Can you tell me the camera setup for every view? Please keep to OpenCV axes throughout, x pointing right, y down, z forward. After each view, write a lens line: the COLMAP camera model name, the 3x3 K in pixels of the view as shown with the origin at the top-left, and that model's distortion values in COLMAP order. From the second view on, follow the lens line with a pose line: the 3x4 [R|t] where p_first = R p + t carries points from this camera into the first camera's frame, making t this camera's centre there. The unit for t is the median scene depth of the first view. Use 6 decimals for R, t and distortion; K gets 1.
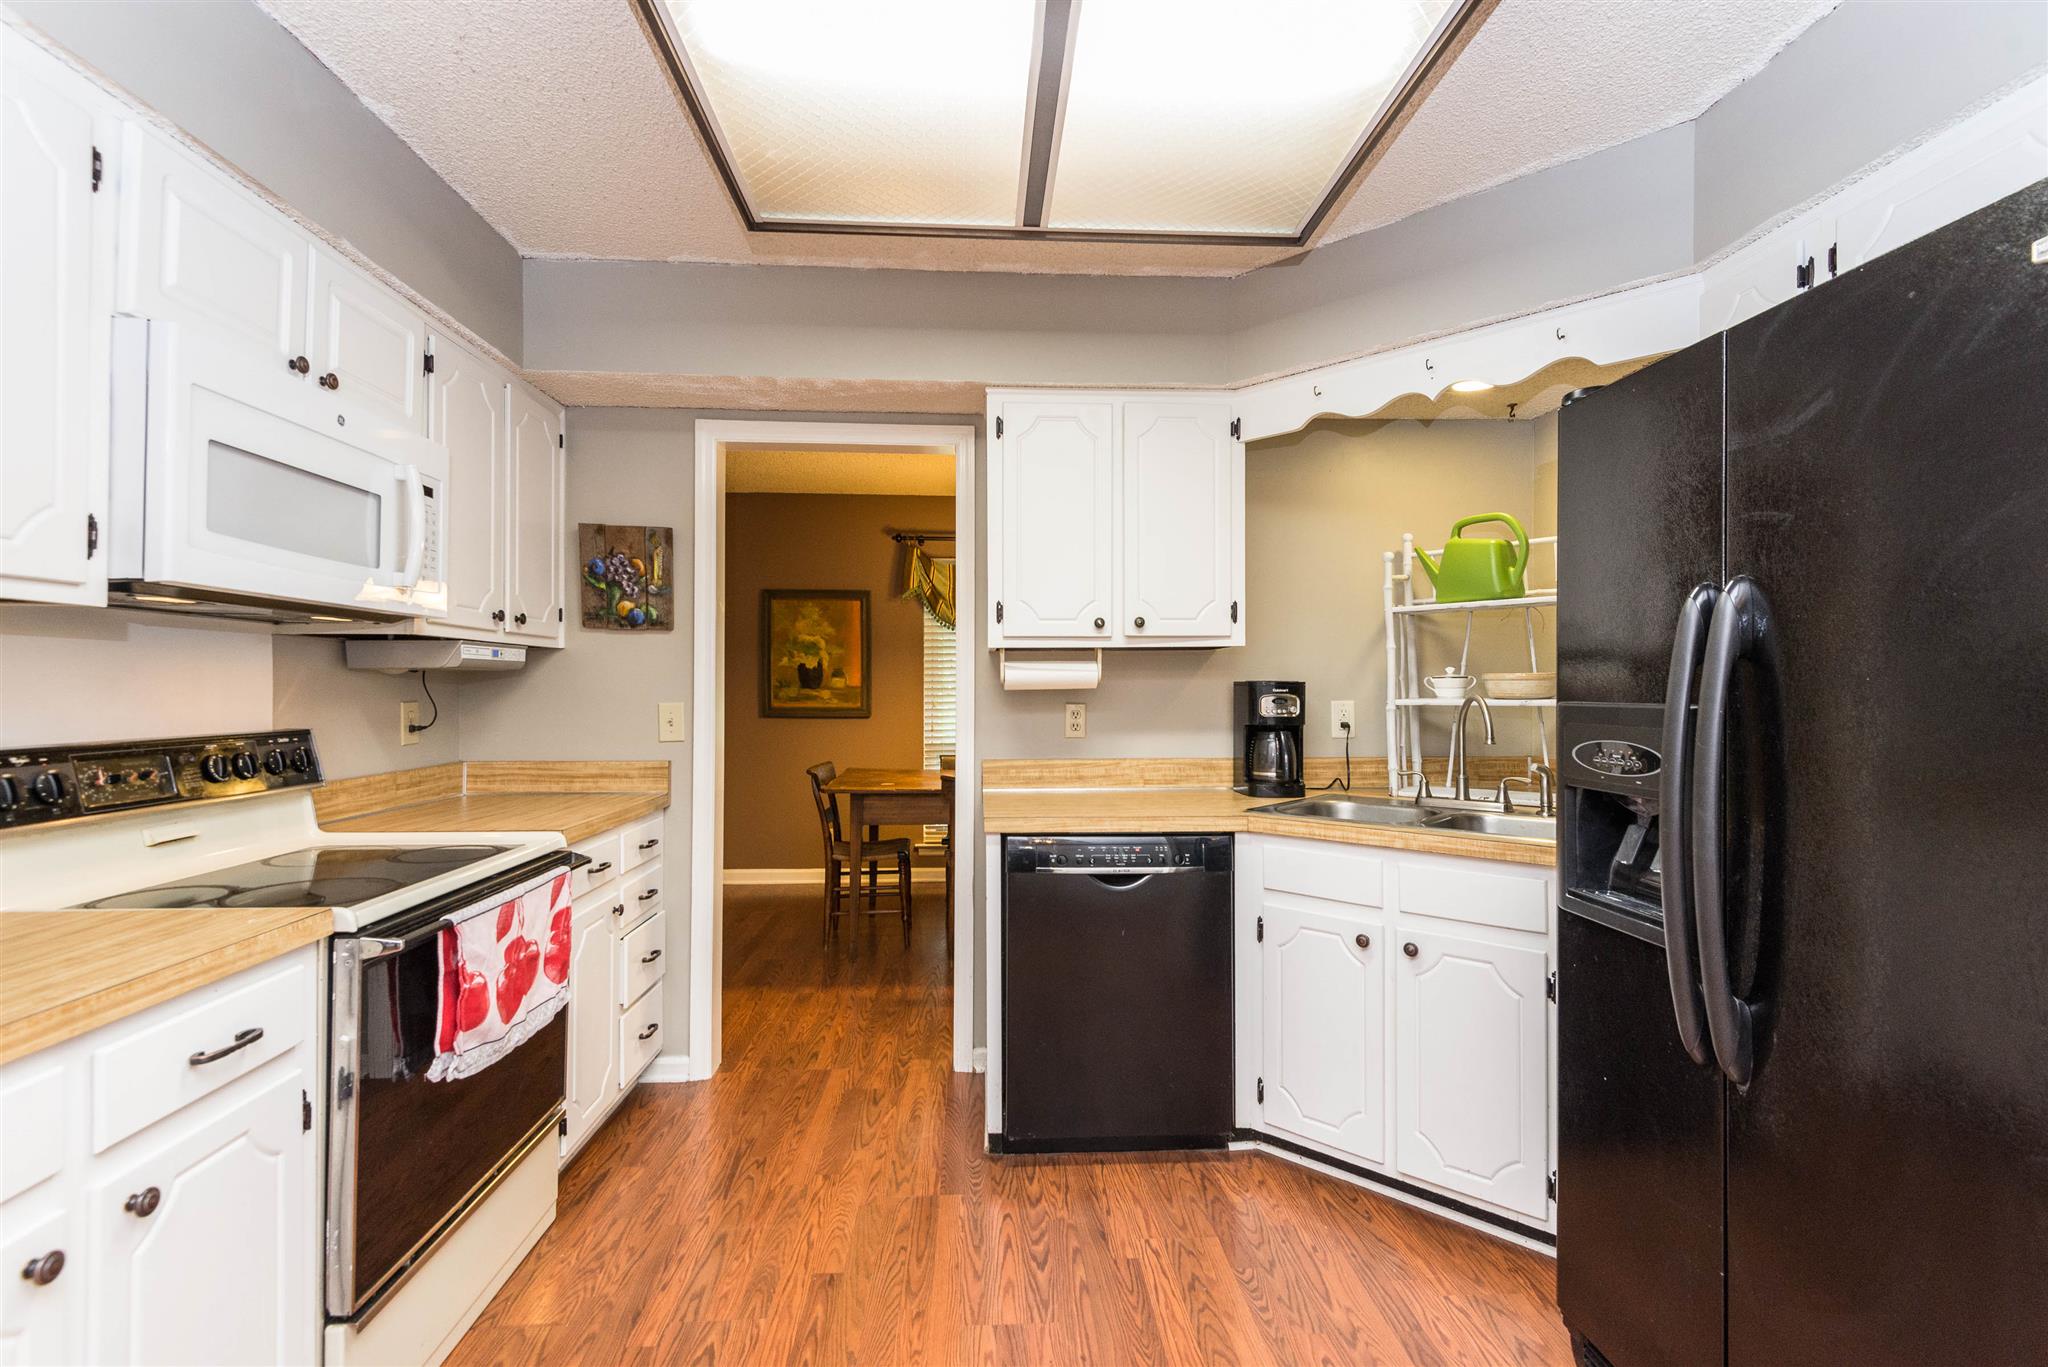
lens RADIAL K [[930.6, 0, 1038.1], [0, 930.6, 672.7], [0, 0, 1]] dist [0.020355, -0.012236]
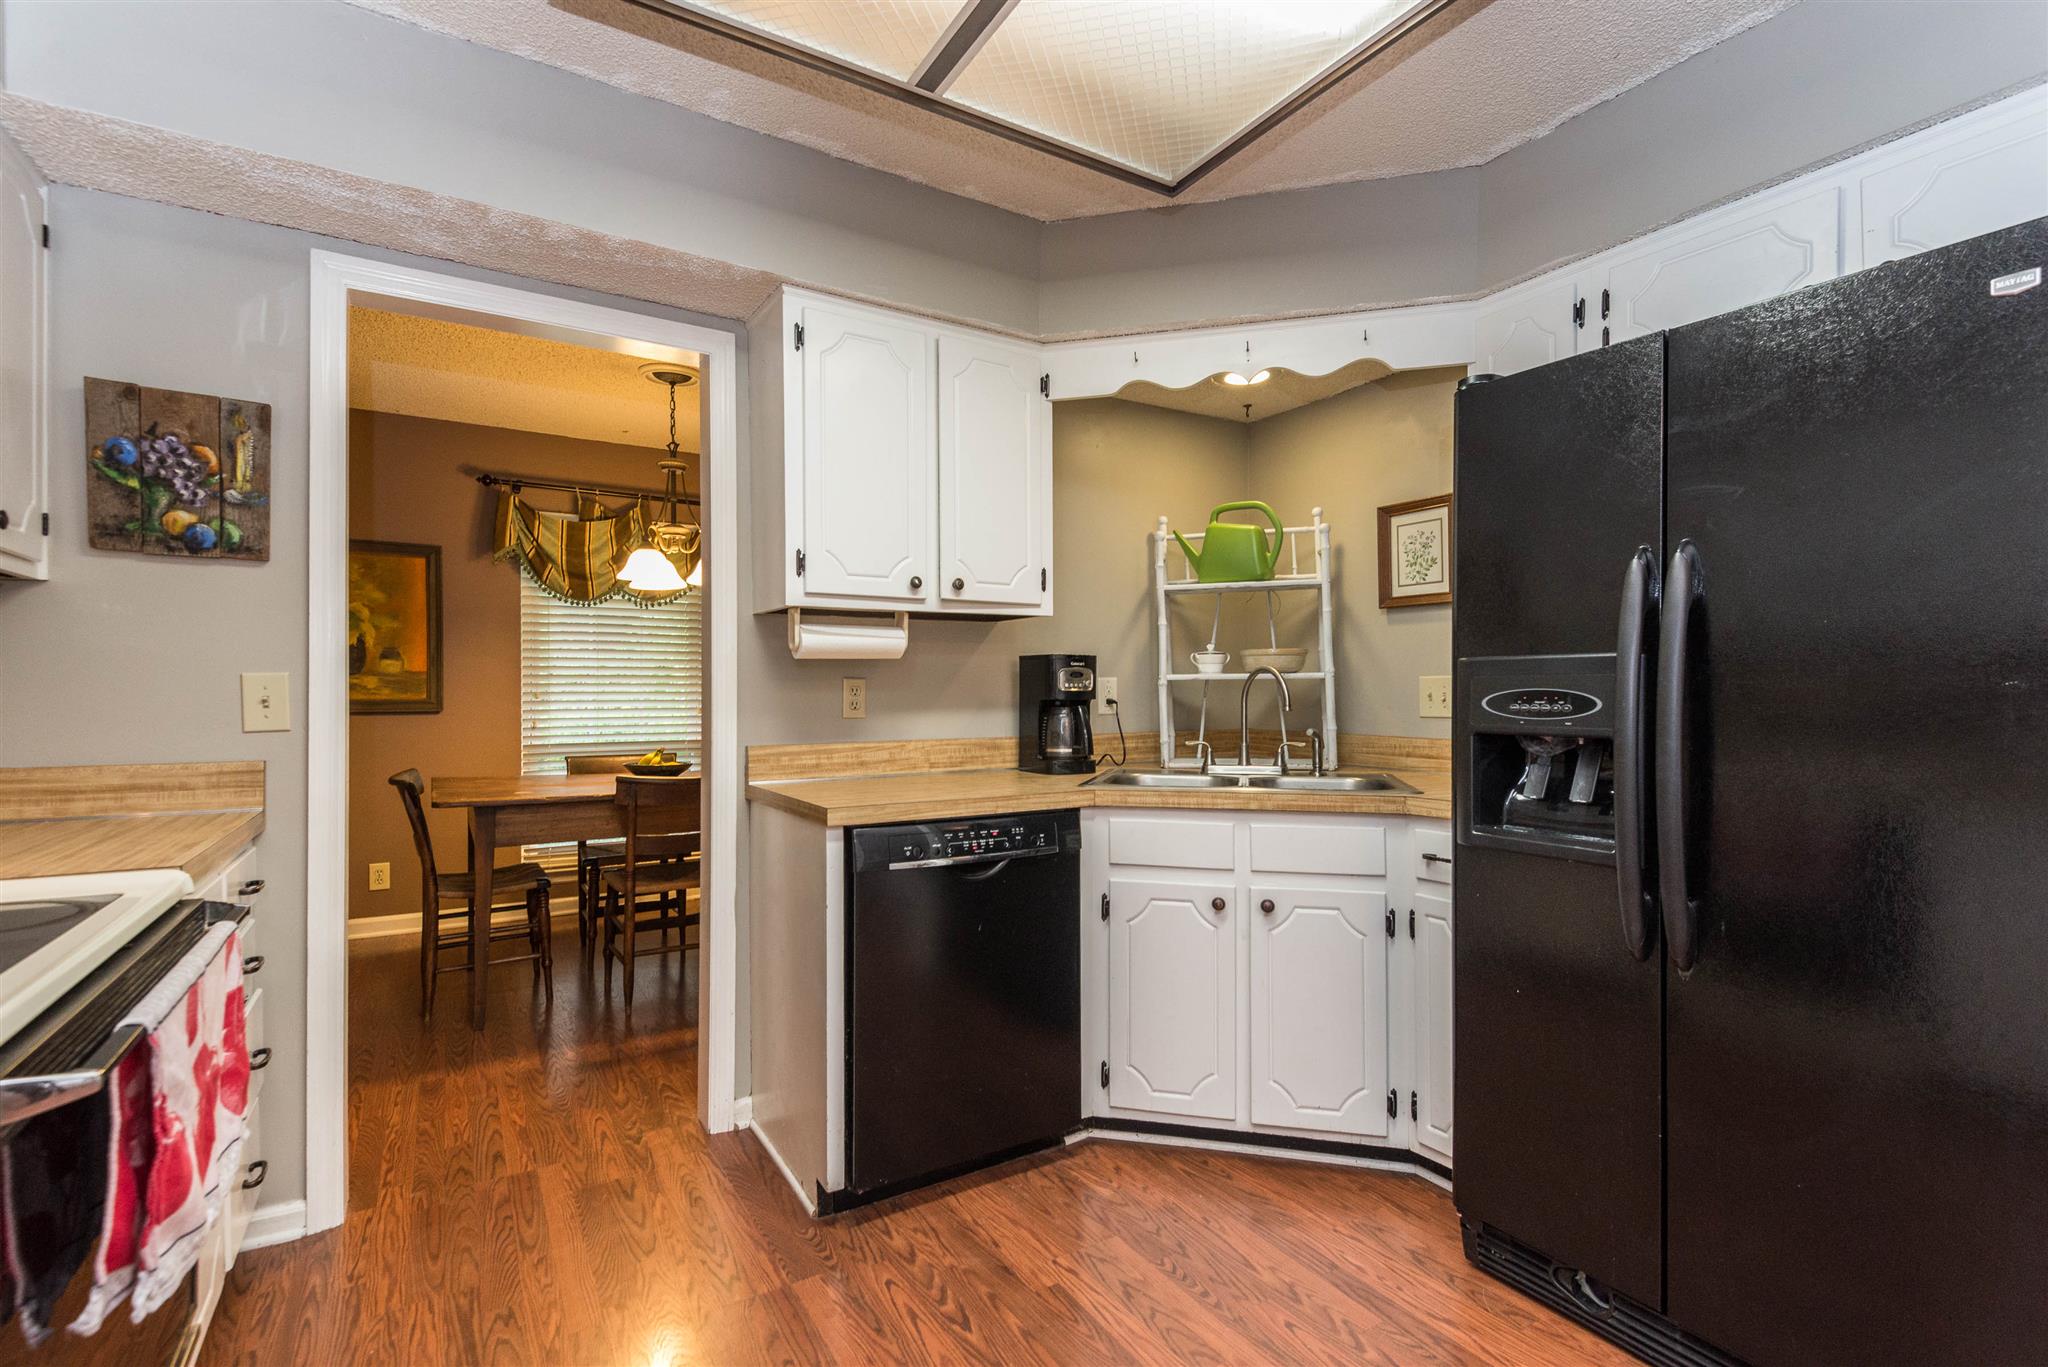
lens RADIAL K [[930.6, 0, 1046.7], [0, 930.6, 688.8], [0, 0, 1]] dist [0.020355, -0.012236]
pose [[0.877569, -0.000245, 0.479451, -0.248198], [-0.005023, 0.999940, 0.009705, 0.037451], [-0.479425, -0.010925, 0.877515, 0.170862]]
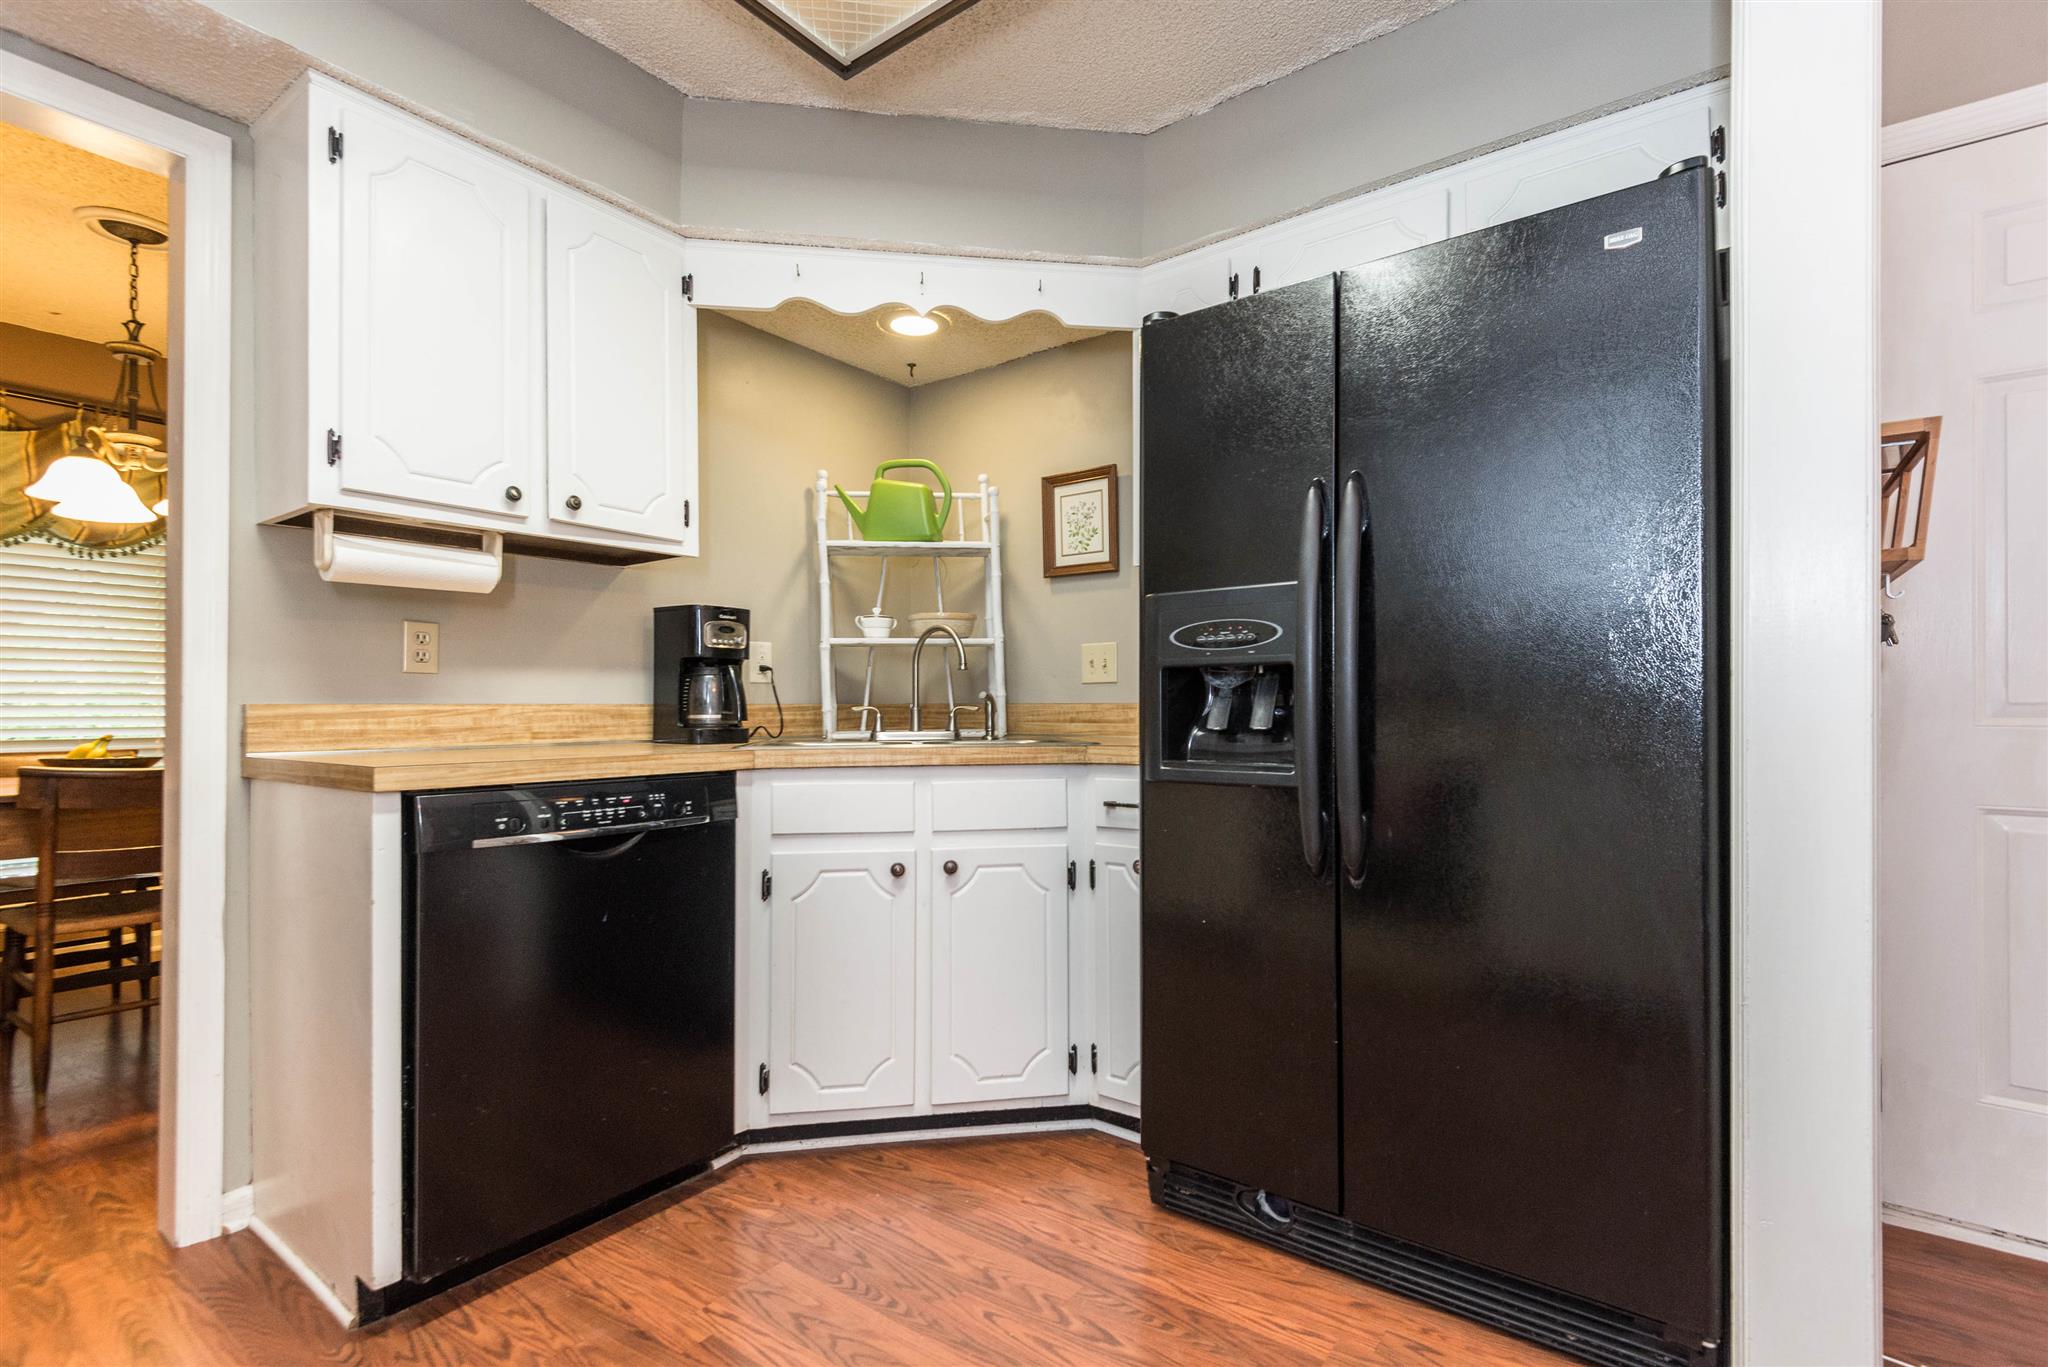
lens RADIAL K [[930.6, 0, 1045.9], [0, 930.6, 697.7], [0, 0, 1]] dist [0.020355, -0.012236]
pose [[0.635635, 0.005008, 0.771973, -0.220420], [-0.009382, 0.999955, 0.001238, 0.093691], [-0.771932, -0.008029, 0.635654, 0.252758]]
